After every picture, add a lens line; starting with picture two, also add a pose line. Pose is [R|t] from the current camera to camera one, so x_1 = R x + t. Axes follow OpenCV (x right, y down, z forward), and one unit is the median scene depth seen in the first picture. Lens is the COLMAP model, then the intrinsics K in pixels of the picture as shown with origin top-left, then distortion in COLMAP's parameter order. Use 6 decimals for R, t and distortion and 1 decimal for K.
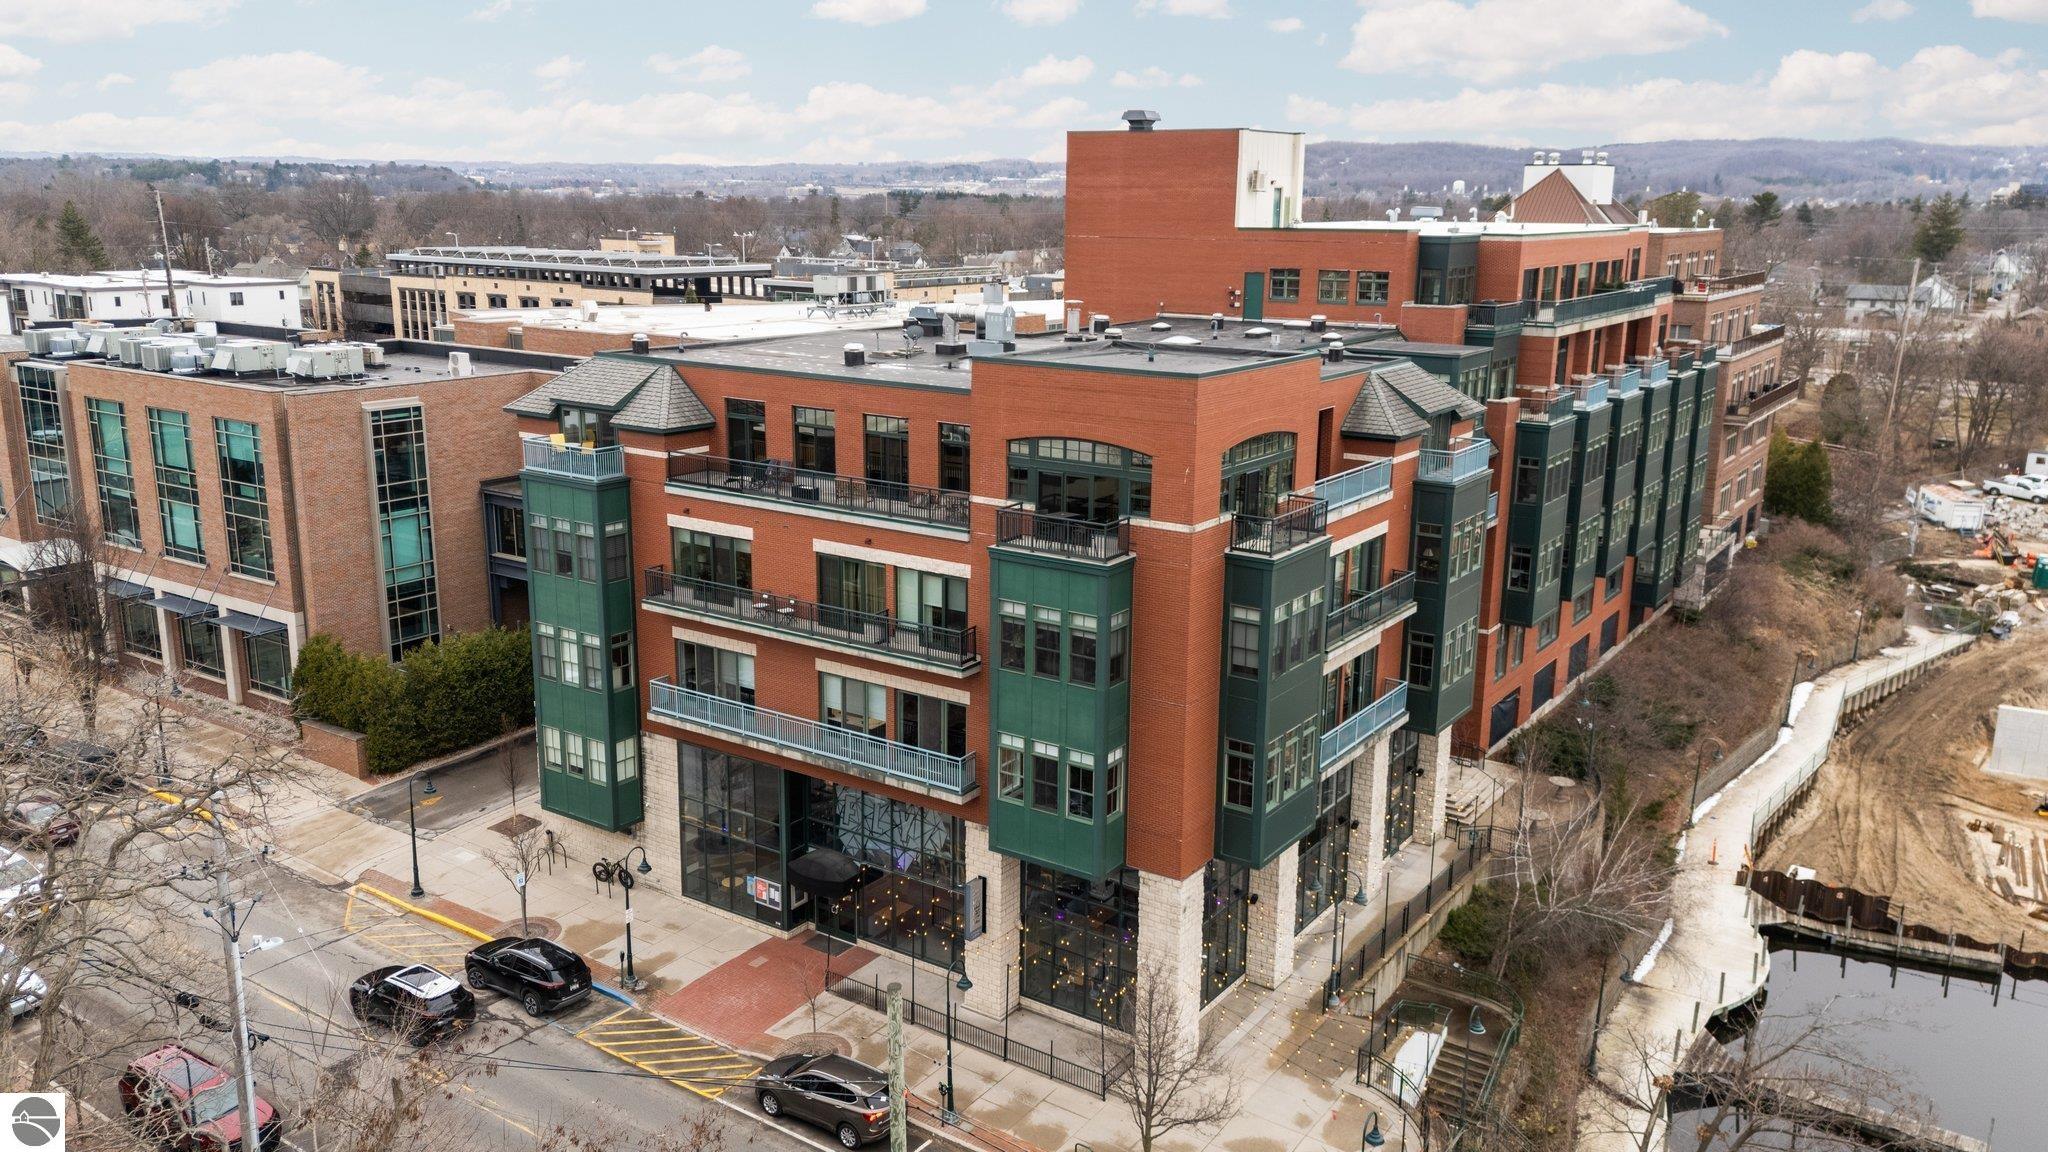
lens RADIAL K [[1546.8, 0, 1012.4], [0, 1546.8, 569.8], [0, 0, 1]] dist [0.099428, -0.108890]
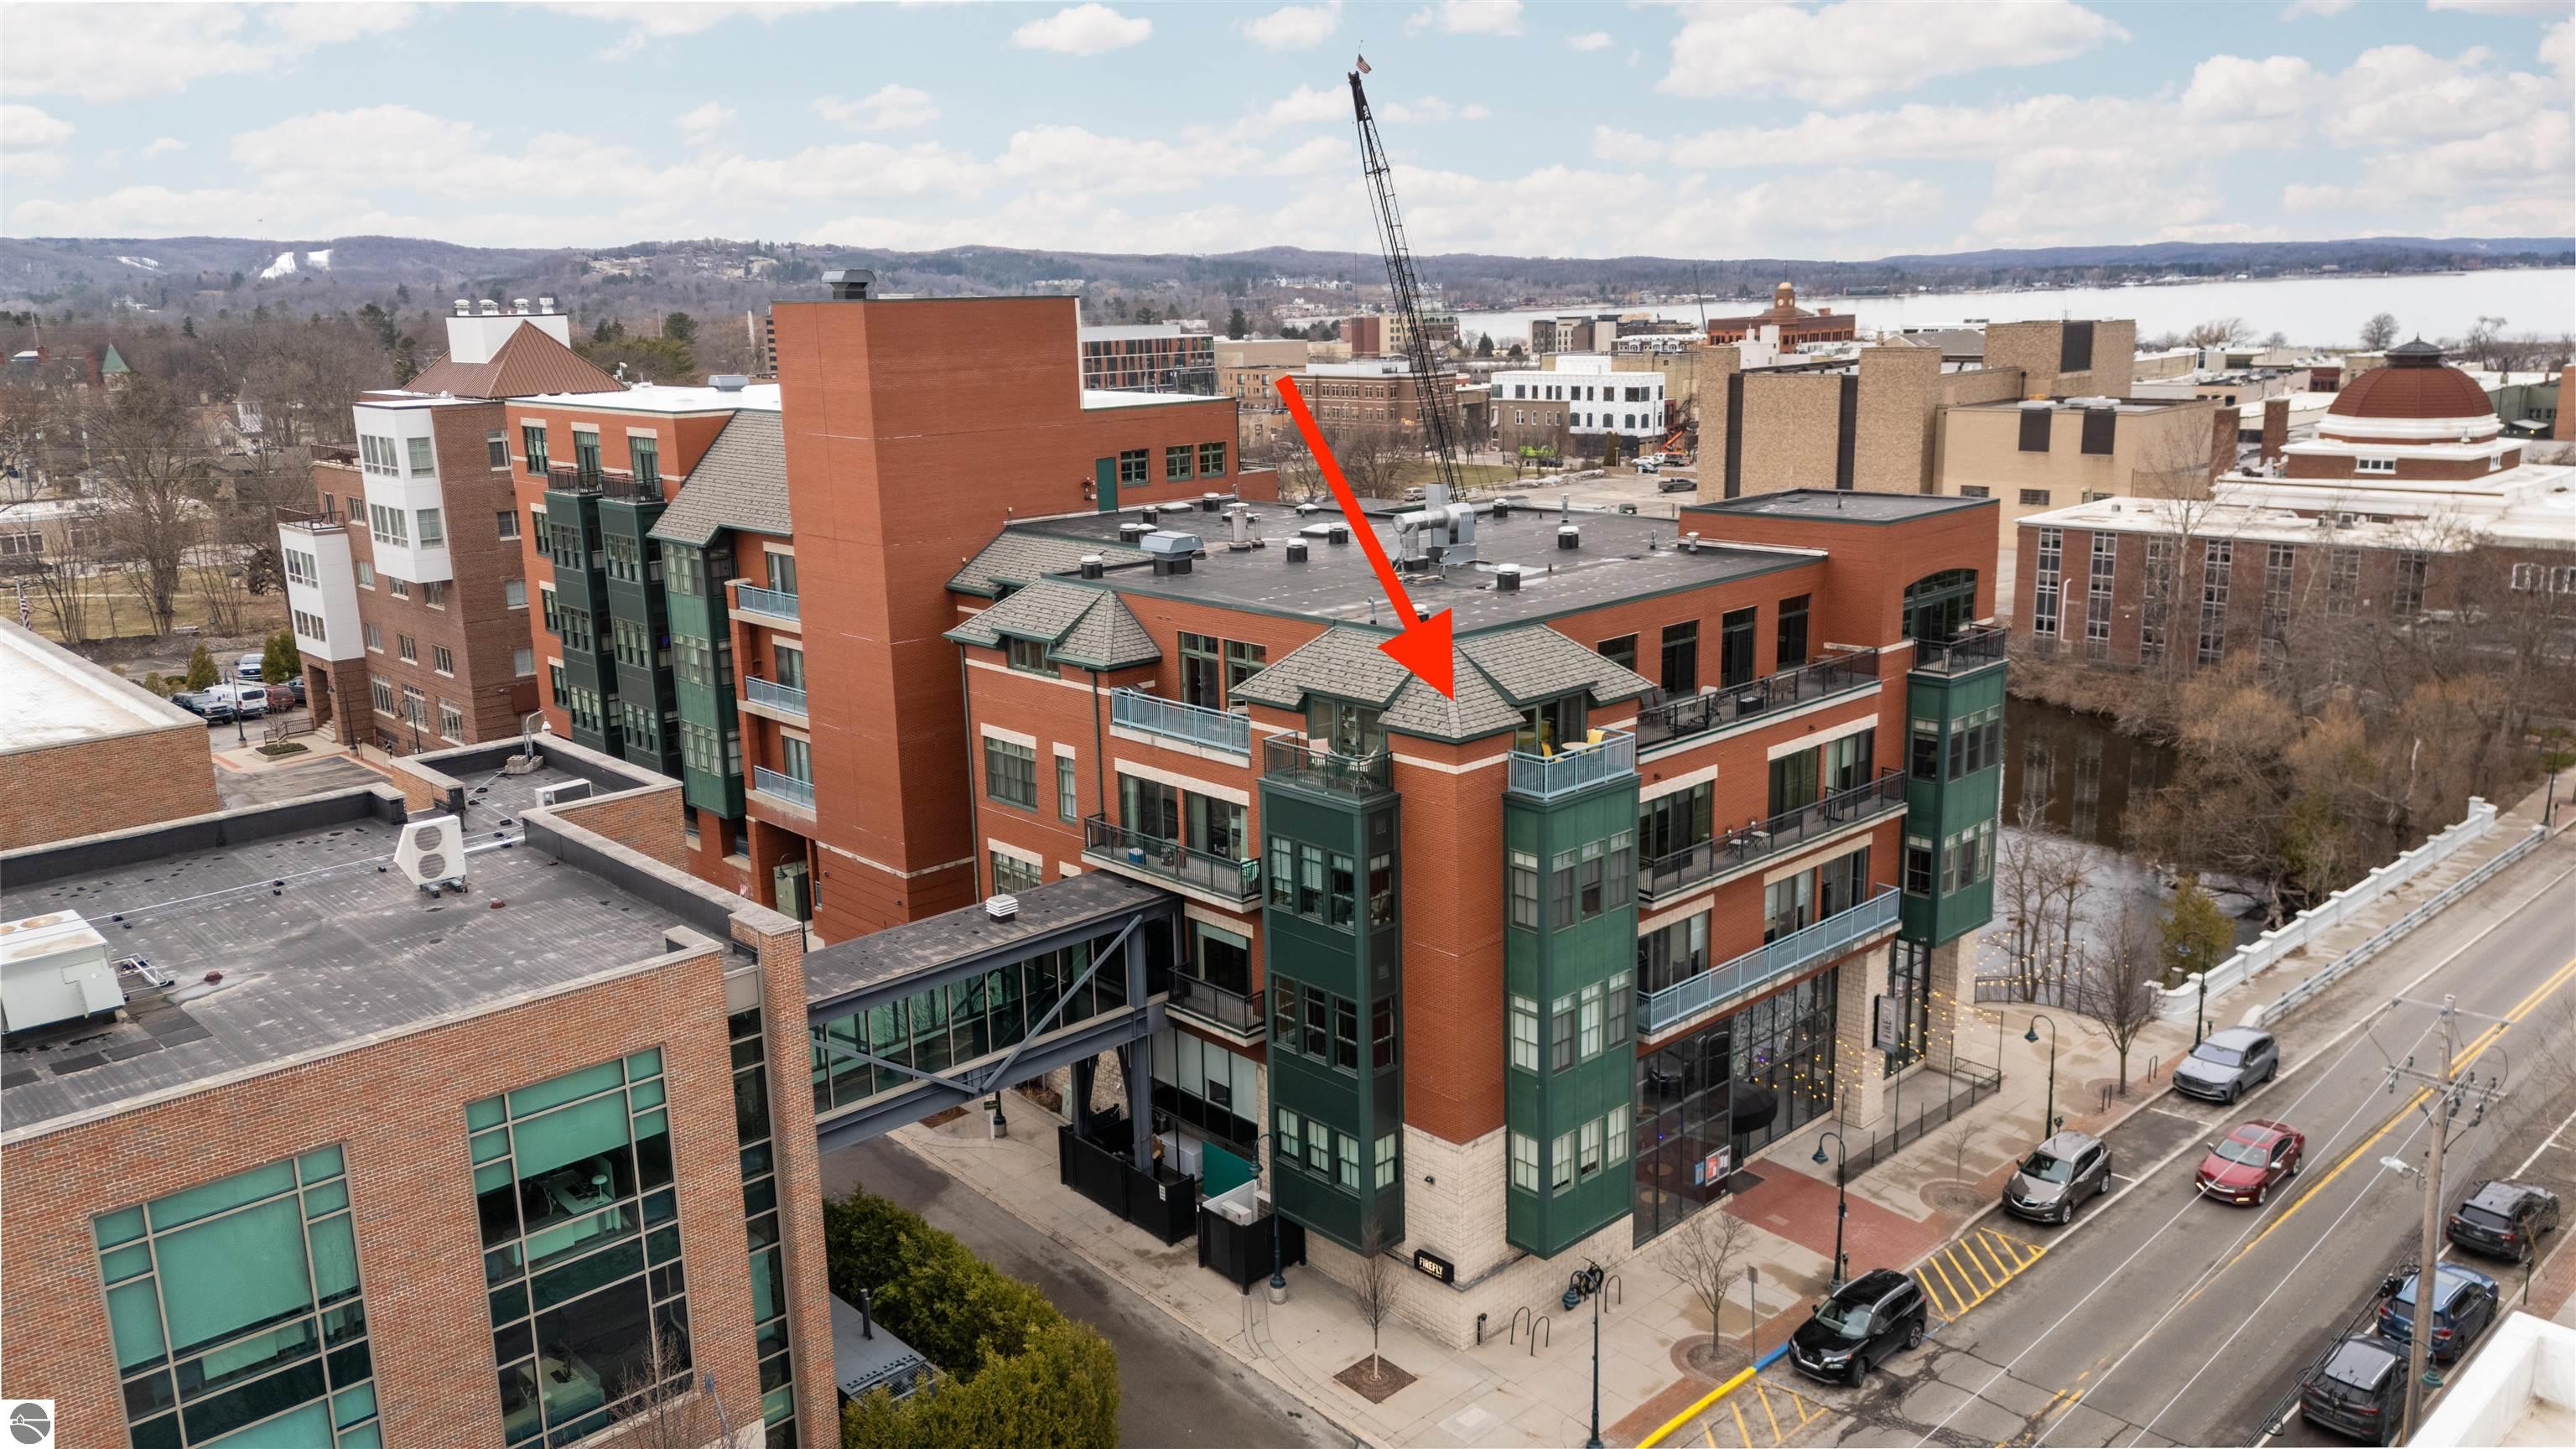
lens RADIAL K [[1904.3, 0, 1295.5], [0, 1904.3, 724.4], [0, 0, 1]] dist [0.070143, -0.040862]
pose [[0.213635, -0.235251, 0.948165, -1.158252], [0.255321, 0.950283, 0.178250, -0.282594], [-0.942959, 0.204007, 0.263078, 0.861521]]
